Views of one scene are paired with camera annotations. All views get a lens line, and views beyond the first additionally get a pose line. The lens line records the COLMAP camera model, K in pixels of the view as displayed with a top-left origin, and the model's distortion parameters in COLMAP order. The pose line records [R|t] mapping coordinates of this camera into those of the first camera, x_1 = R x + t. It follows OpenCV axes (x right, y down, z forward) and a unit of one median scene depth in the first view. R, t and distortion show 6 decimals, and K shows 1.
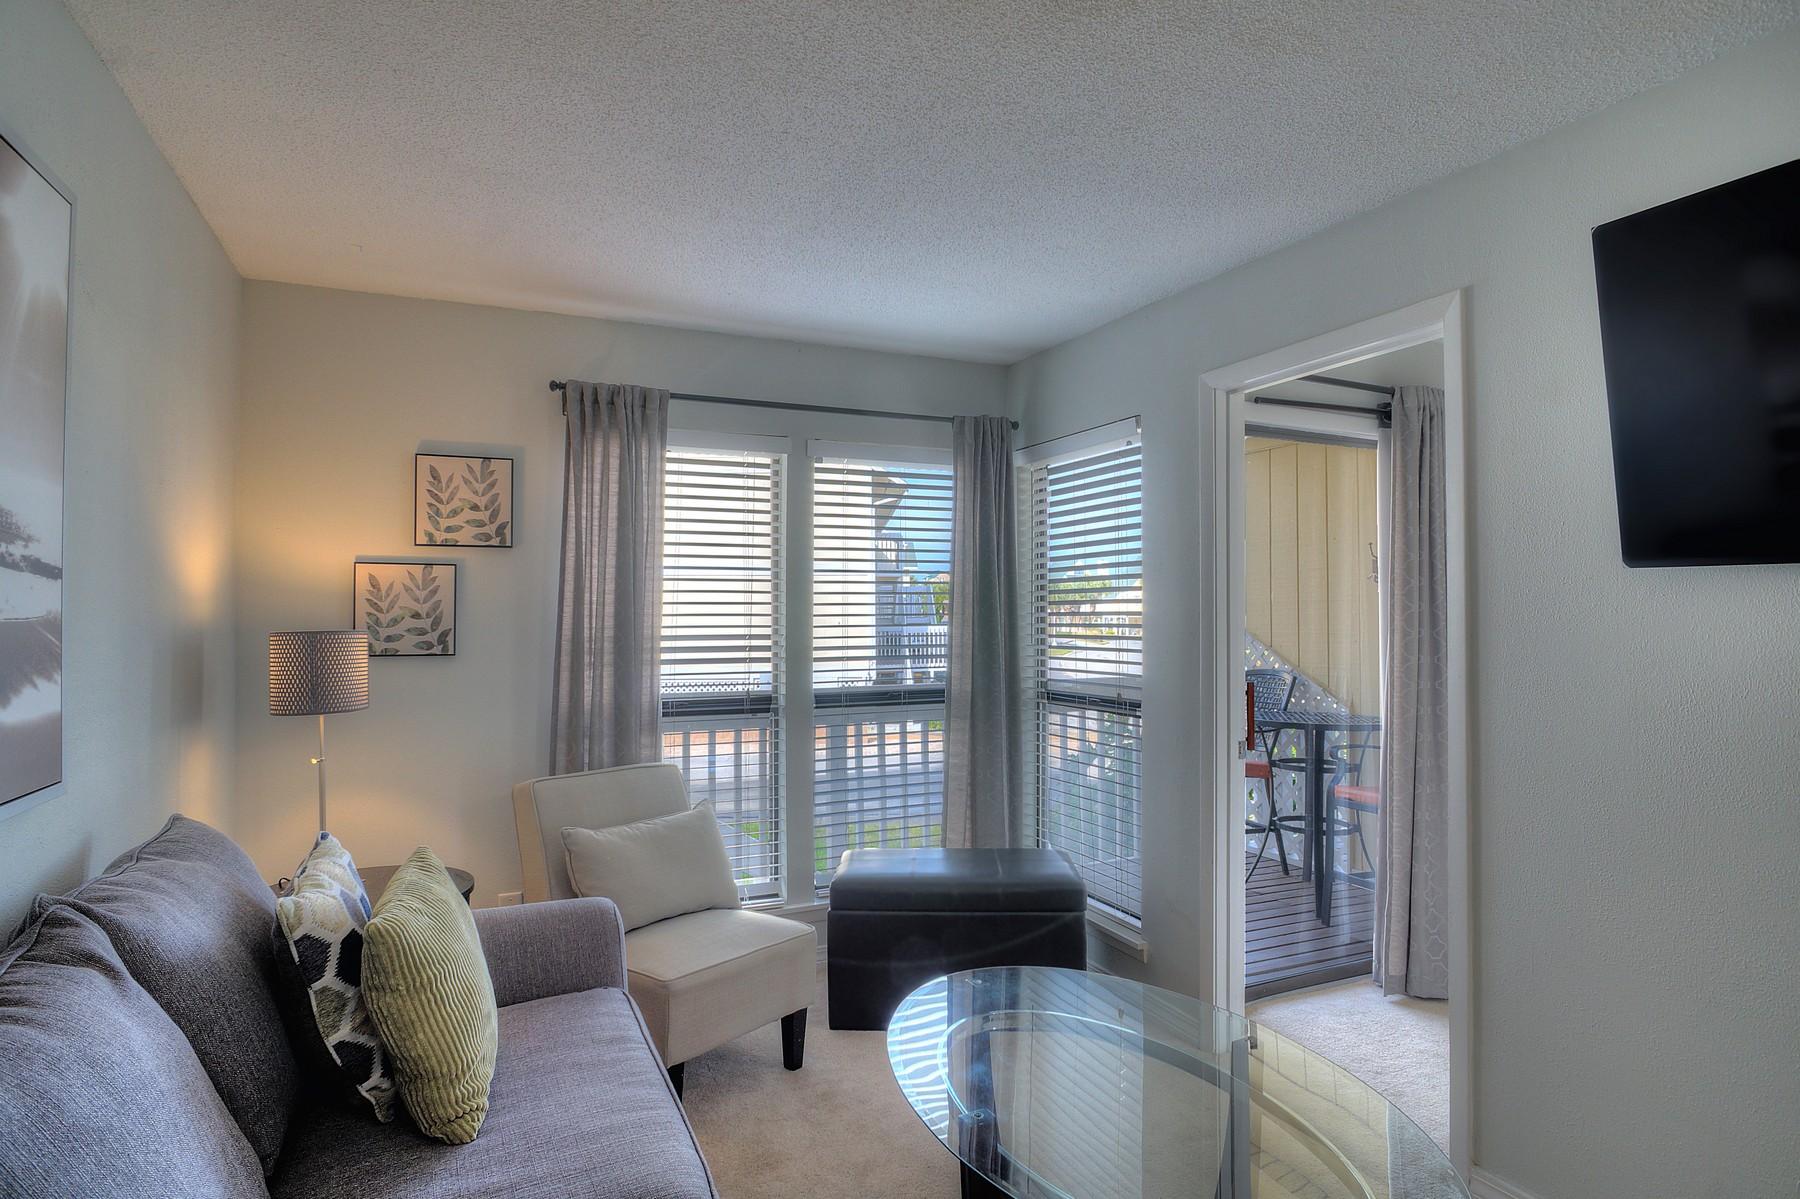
lens RADIAL K [[966.6, 0, 889.3], [0, 966.6, 593.7], [0, 0, 1]] dist [-0.033338, 0.016299]
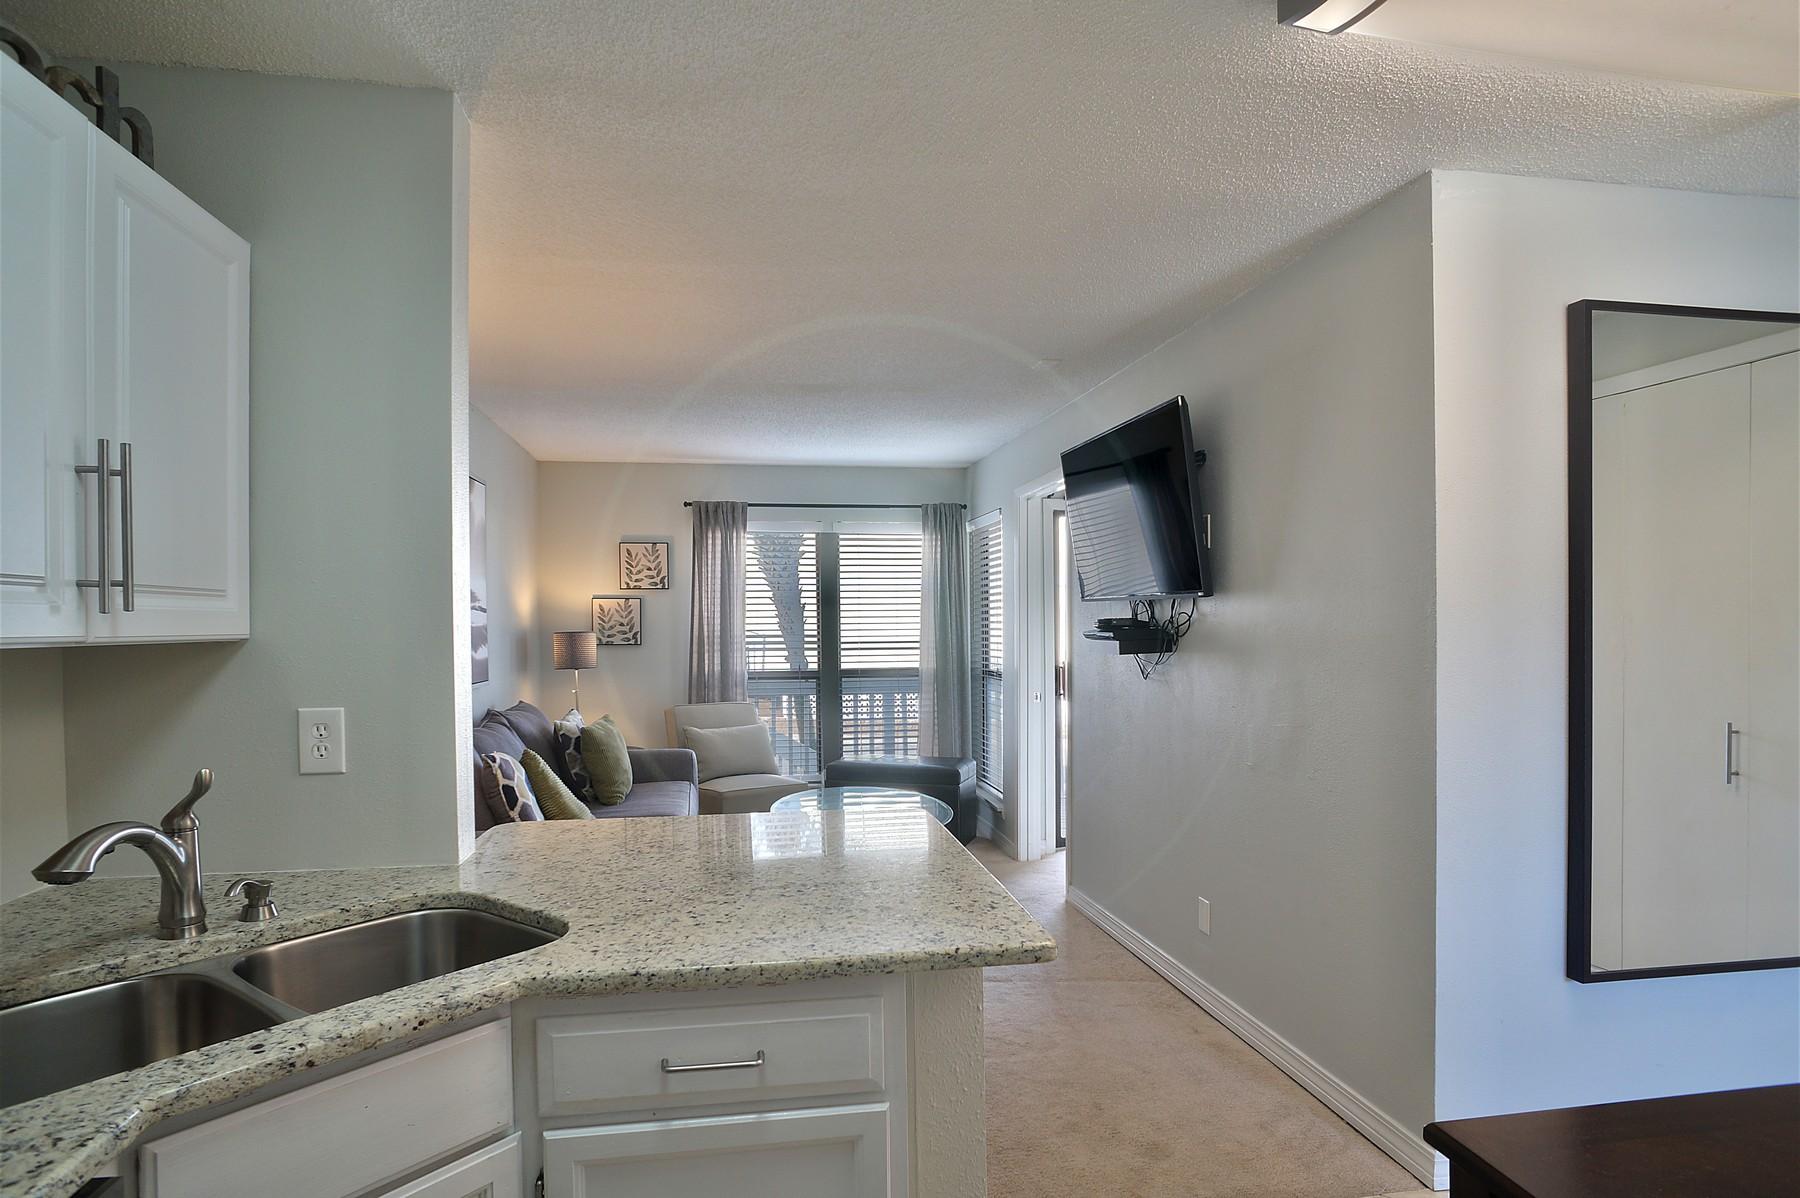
lens RADIAL K [[1028.9, 0, 937.2], [0, 1028.9, 660.6], [0, 0, 1]] dist [0.000124, 0.020545]
pose [[0.972818, 0.006279, -0.231486, 0.616921], [0.007384, 0.998283, 0.058107, -0.021138], [0.231453, -0.058237, 0.971101, -0.894275]]
